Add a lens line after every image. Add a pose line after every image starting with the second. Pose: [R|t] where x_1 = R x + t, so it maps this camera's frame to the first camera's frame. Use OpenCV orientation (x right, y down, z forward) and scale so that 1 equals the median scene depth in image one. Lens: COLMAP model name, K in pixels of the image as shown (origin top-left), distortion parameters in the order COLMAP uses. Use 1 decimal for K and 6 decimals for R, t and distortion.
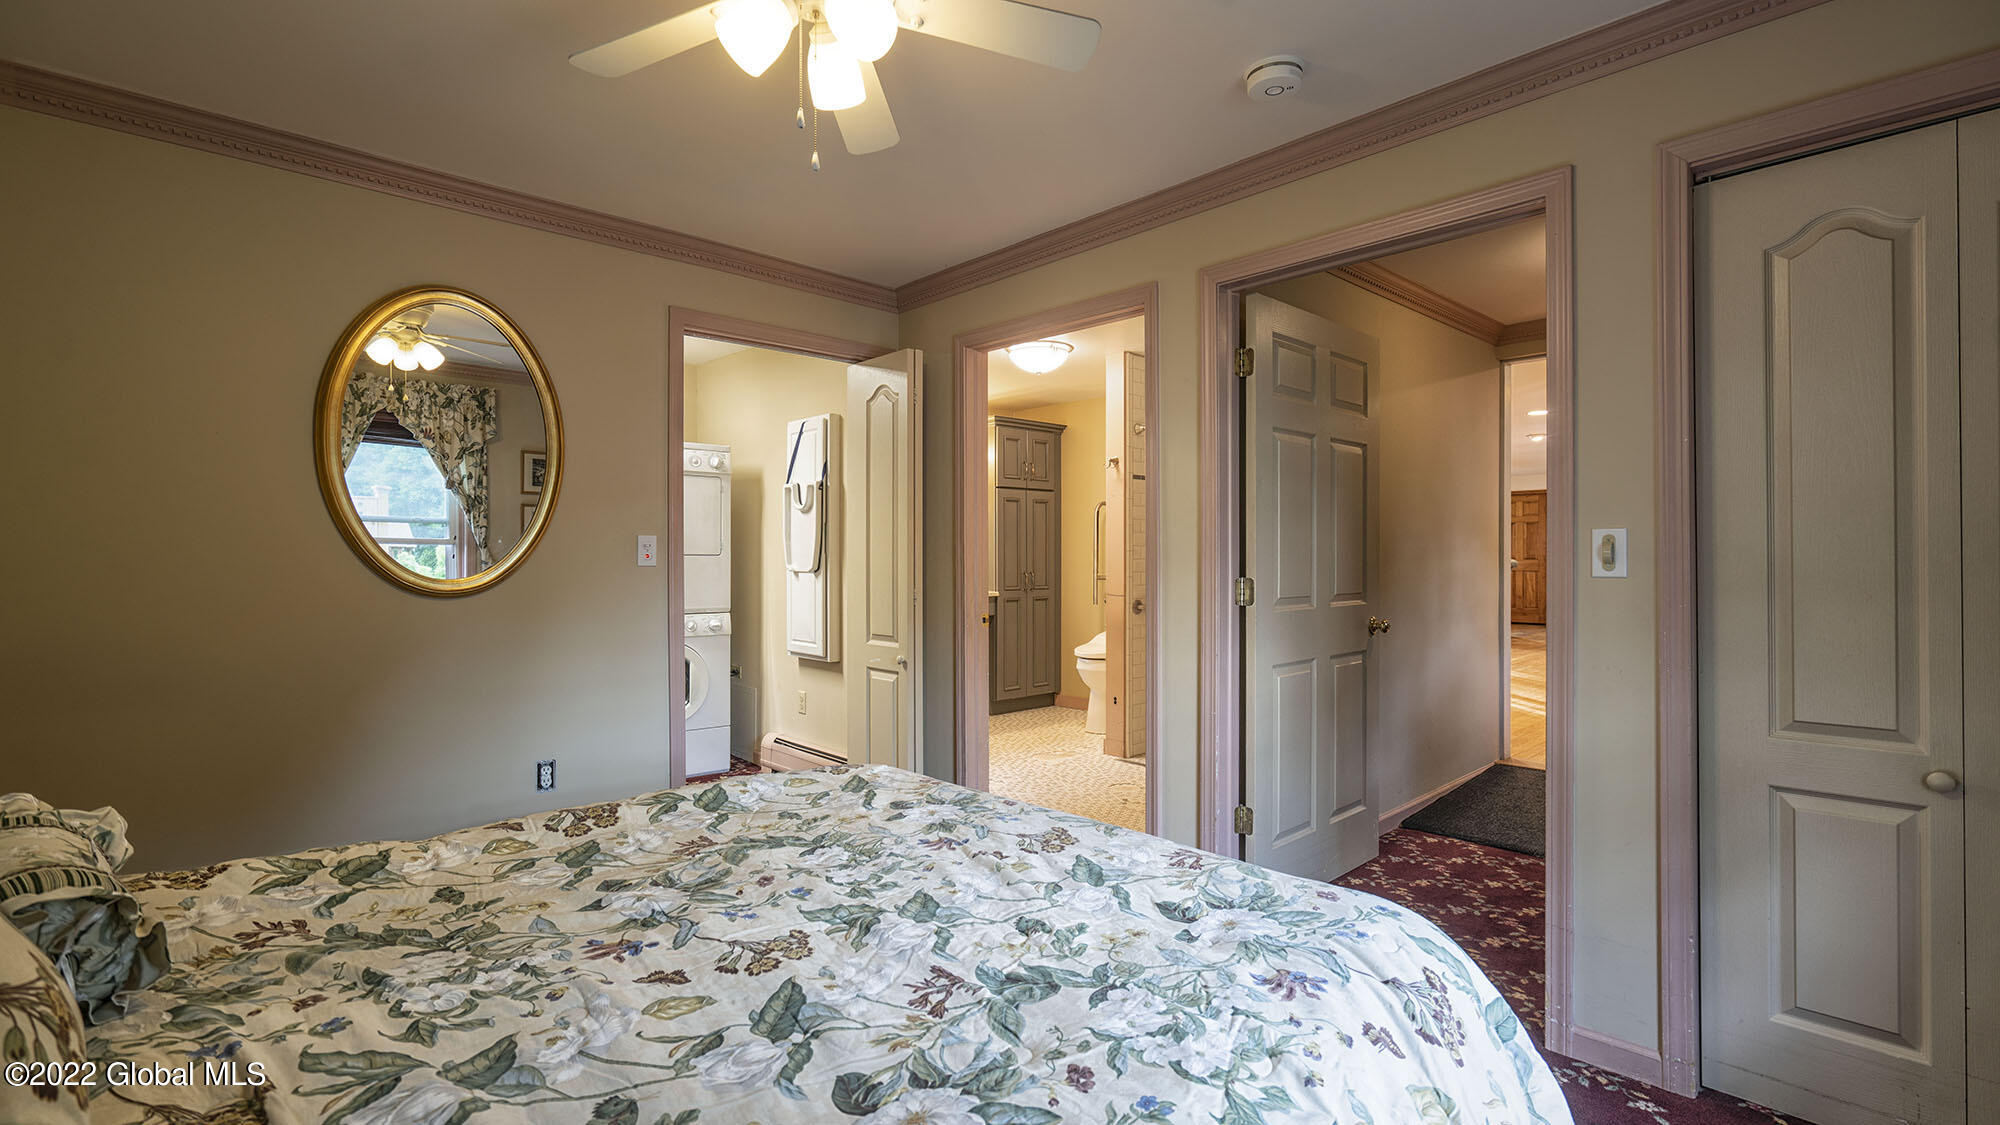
lens RADIAL K [[915.2, 0, 1003.1], [0, 915.2, 556.3], [0, 0, 1]] dist [0.001883, 0.000065]
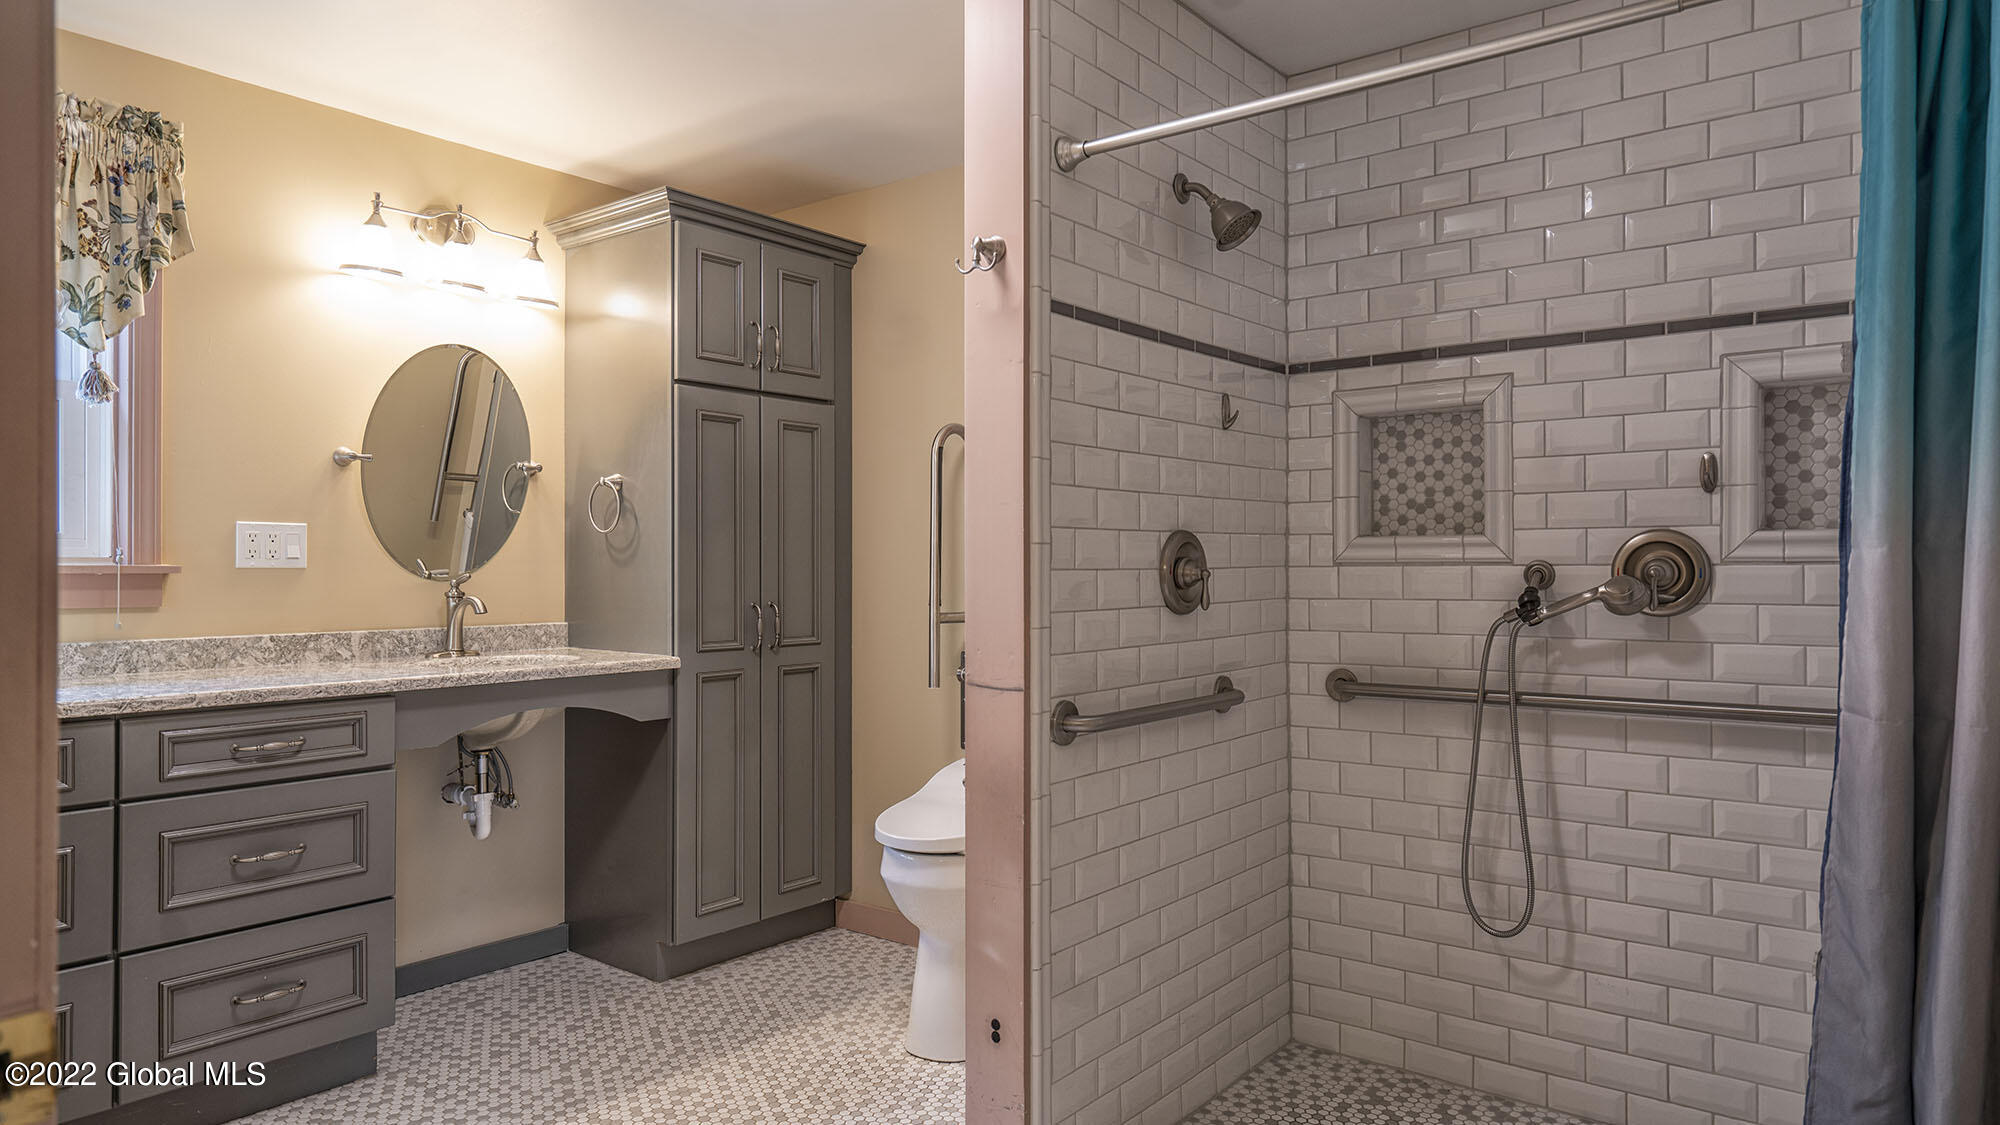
lens RADIAL K [[1241.5, 0, 1001.0], [0, 1241.5, 569.0], [0, 0, 1]] dist [-0.000336, -0.000006]
pose [[0.989432, -0.000818, 0.144993, 0.051732], [0.000821, 1.000000, 0.000039, 0.002605], [-0.144993, 0.000080, 0.989433, 0.475128]]
